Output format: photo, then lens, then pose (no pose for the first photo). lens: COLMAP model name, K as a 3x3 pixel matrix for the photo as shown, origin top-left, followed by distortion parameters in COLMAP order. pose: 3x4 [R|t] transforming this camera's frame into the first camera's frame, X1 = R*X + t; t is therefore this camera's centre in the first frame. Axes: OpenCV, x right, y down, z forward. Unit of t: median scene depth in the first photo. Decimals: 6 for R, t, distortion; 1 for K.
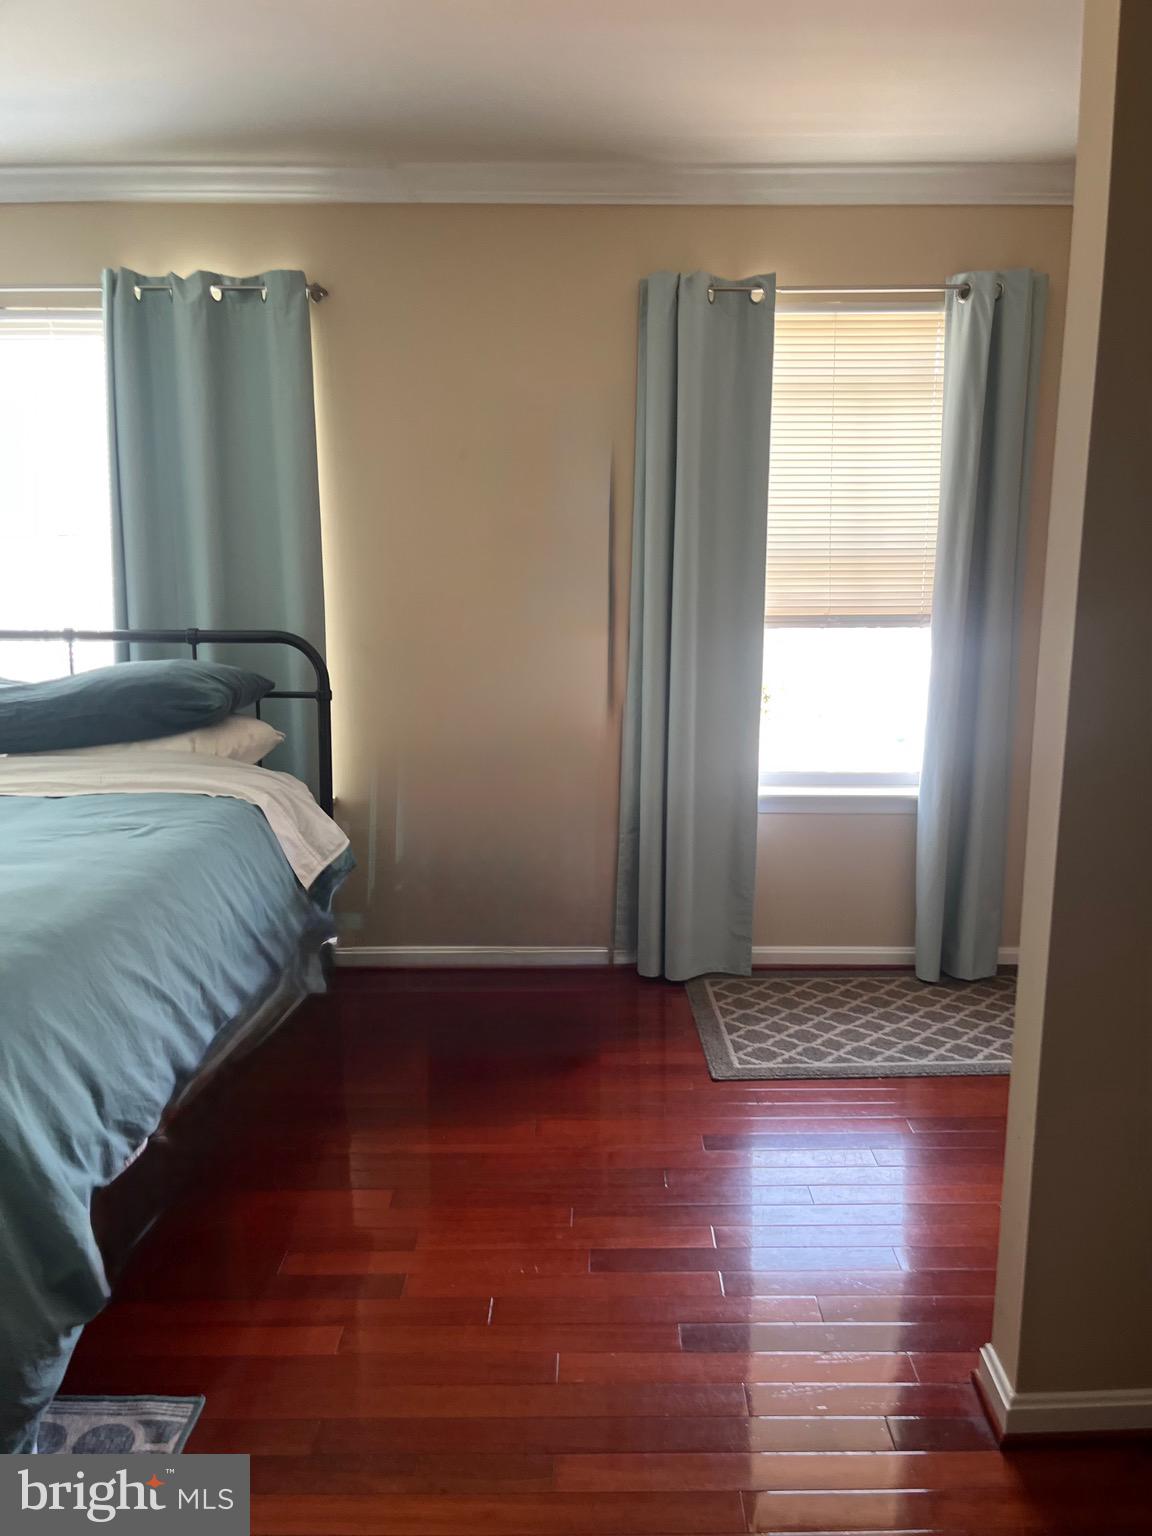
lens RADIAL K [[1166.2, 0, 576.0], [0, 1166.2, 768.0], [0, 0, 1]] dist [0.097821, -0.147262]
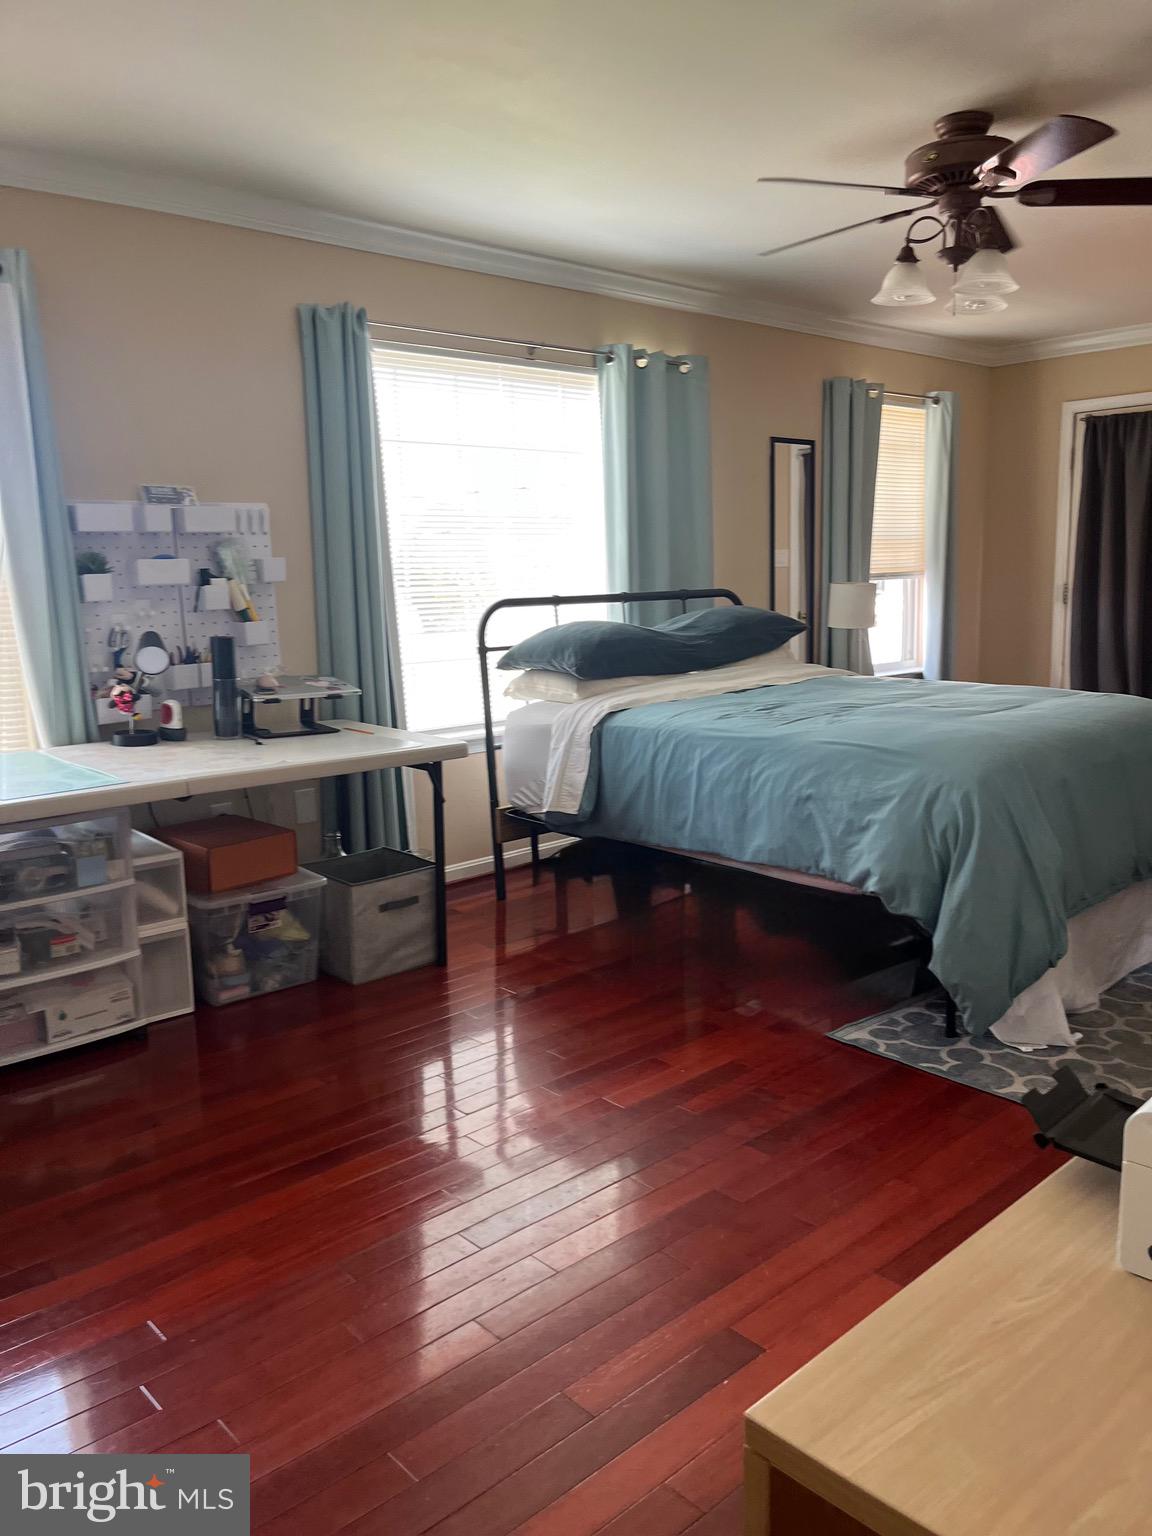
lens RADIAL K [[1166.2, 0, 576.0], [0, 1166.2, 768.0], [0, 0, 1]] dist [0.097821, -0.147262]
pose [[0.753923, -0.124491, 0.645060, -1.399374], [0.128168, 0.990887, 0.041435, 0.029261], [-0.644339, 0.051437, 0.763008, -0.044406]]
